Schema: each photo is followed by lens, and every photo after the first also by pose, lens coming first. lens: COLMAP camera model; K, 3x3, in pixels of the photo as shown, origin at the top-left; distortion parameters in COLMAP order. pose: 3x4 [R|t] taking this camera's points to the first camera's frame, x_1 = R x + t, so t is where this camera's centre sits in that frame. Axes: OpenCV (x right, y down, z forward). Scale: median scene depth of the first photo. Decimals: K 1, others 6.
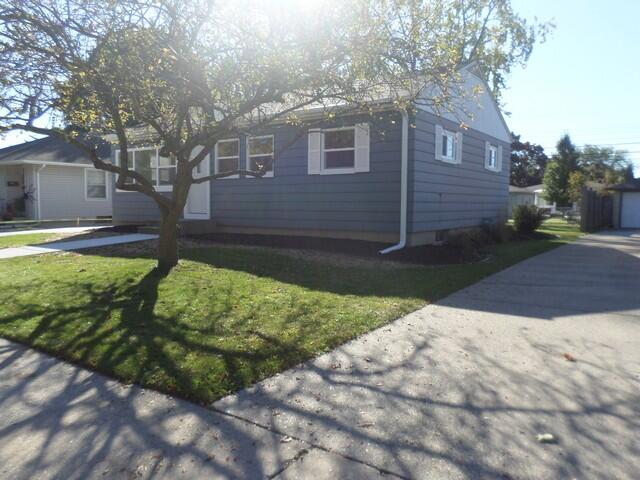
lens RADIAL K [[488.7, 0, 316.4], [0, 488.7, 238.2], [0, 0, 1]] dist [0.004898, 0.002036]
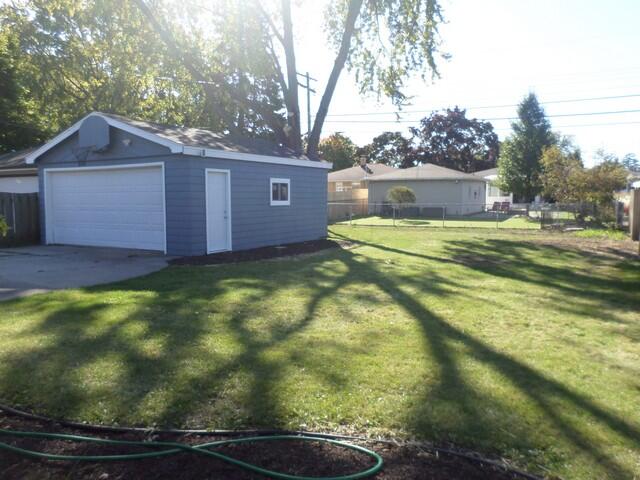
lens RADIAL K [[488.7, 0, 316.4], [0, 488.7, 238.2], [0, 0, 1]] dist [0.004898, 0.002036]
pose [[0.995230, -0.018326, 0.095824, 0.119769], [0.016107, 0.999585, 0.023875, -0.026589], [-0.096222, -0.022218, 0.995112, 0.288571]]
